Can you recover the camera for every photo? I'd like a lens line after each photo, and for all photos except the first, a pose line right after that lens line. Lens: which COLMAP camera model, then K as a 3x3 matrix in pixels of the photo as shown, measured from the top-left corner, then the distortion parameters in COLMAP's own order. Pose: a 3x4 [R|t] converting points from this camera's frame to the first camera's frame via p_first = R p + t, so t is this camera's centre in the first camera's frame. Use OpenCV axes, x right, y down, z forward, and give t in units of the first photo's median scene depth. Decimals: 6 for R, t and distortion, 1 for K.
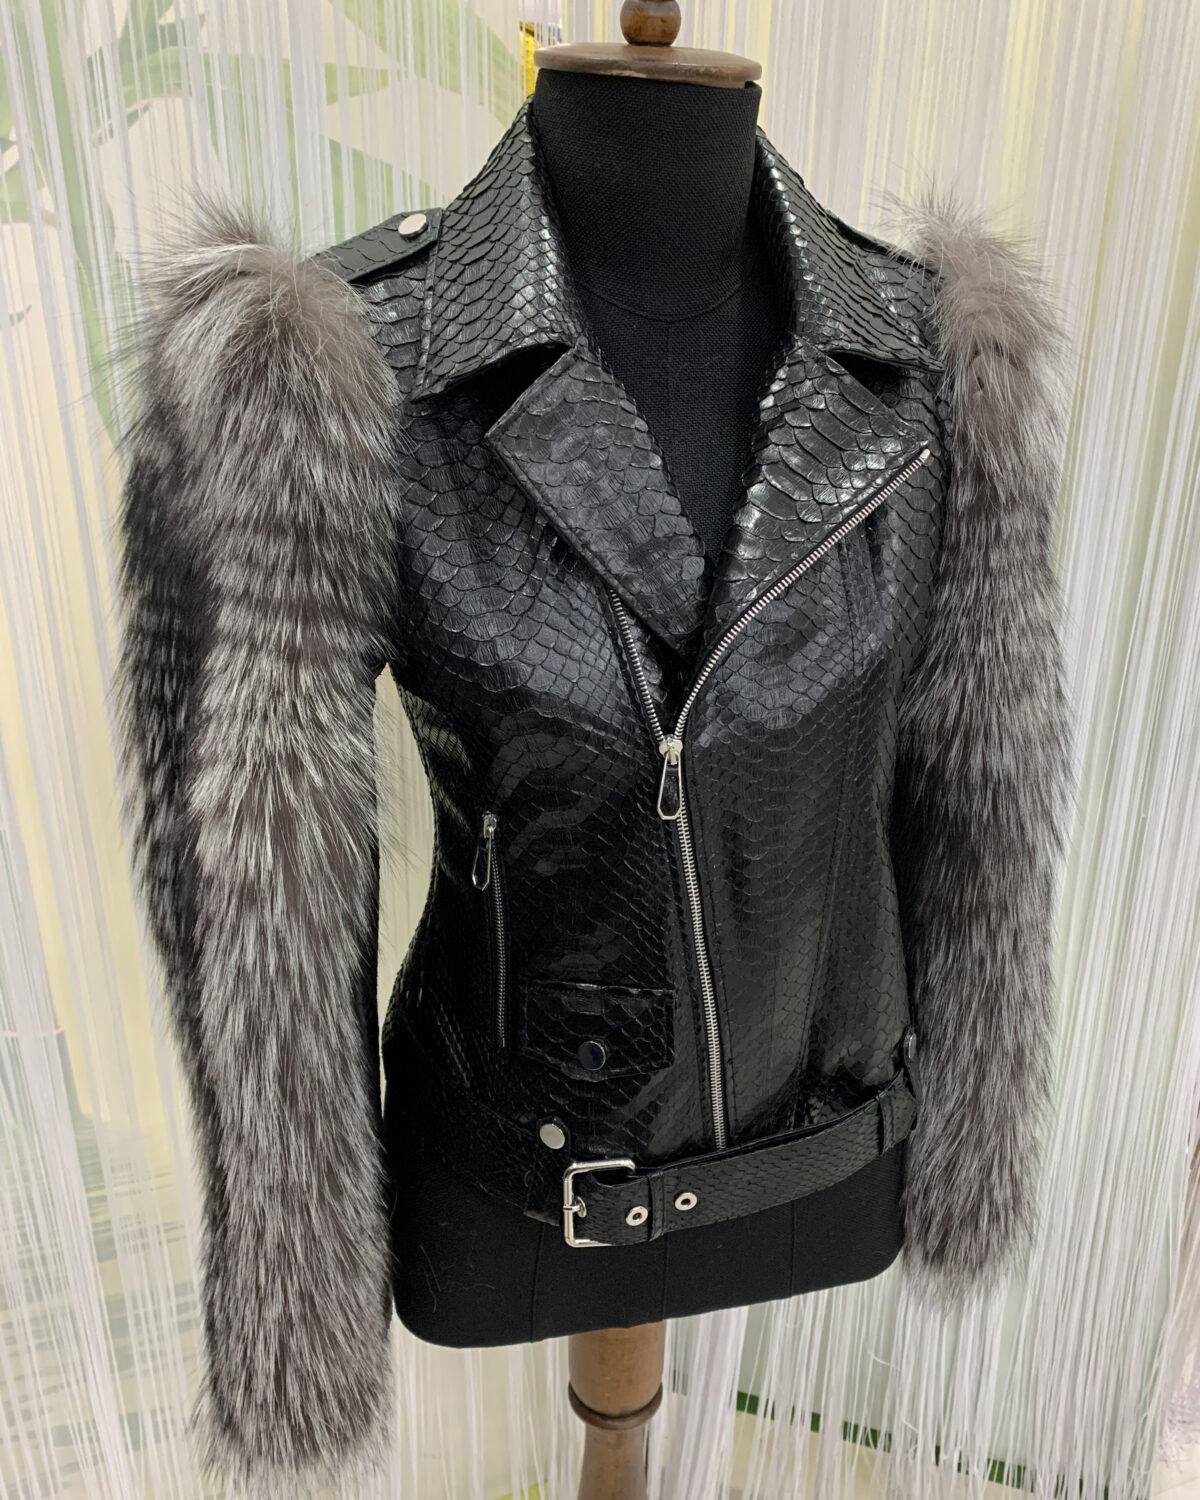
lens RADIAL K [[1264.4, 0, 610.1], [0, 1264.4, 745.1], [0, 0, 1]] dist [0.078446, -0.005390]
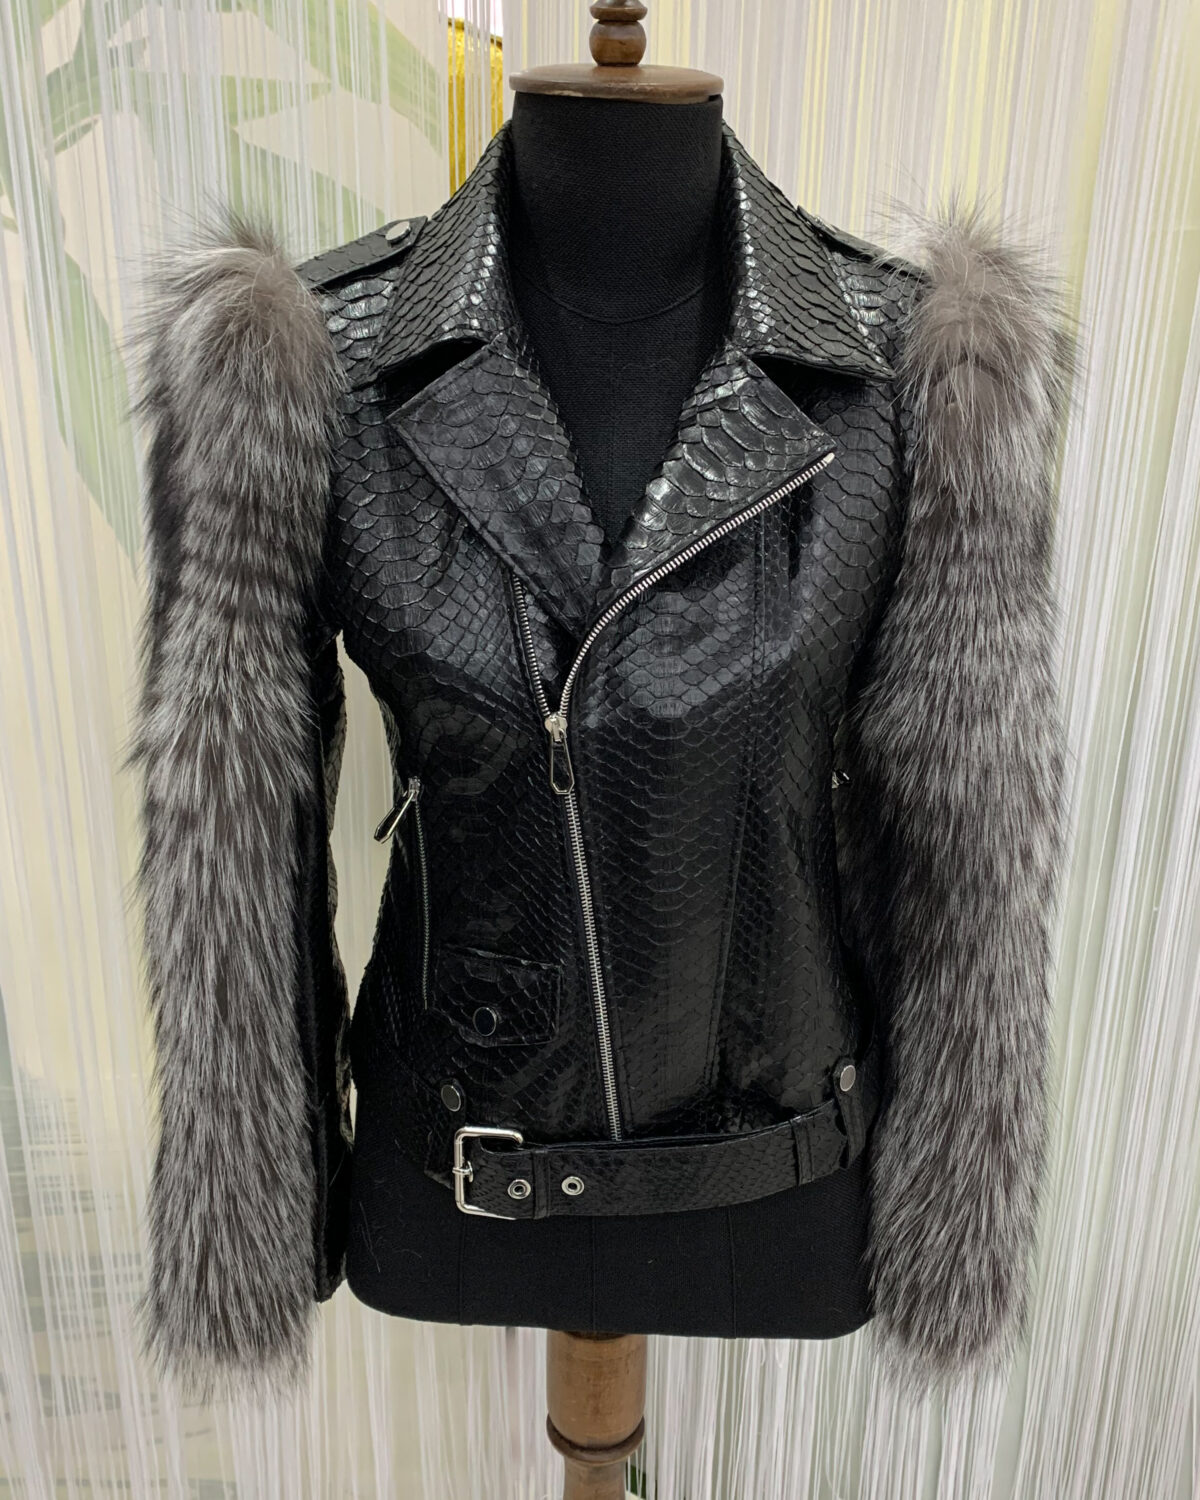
lens RADIAL K [[1264.4, 0, 608.5], [0, 1264.4, 753.3], [0, 0, 1]] dist [0.078446, -0.005390]
pose [[0.941347, 0.087533, -0.325889, 0.414687], [-0.105858, 0.993620, -0.038894, 0.059137], [0.320405, 0.071111, 0.944608, 0.035579]]
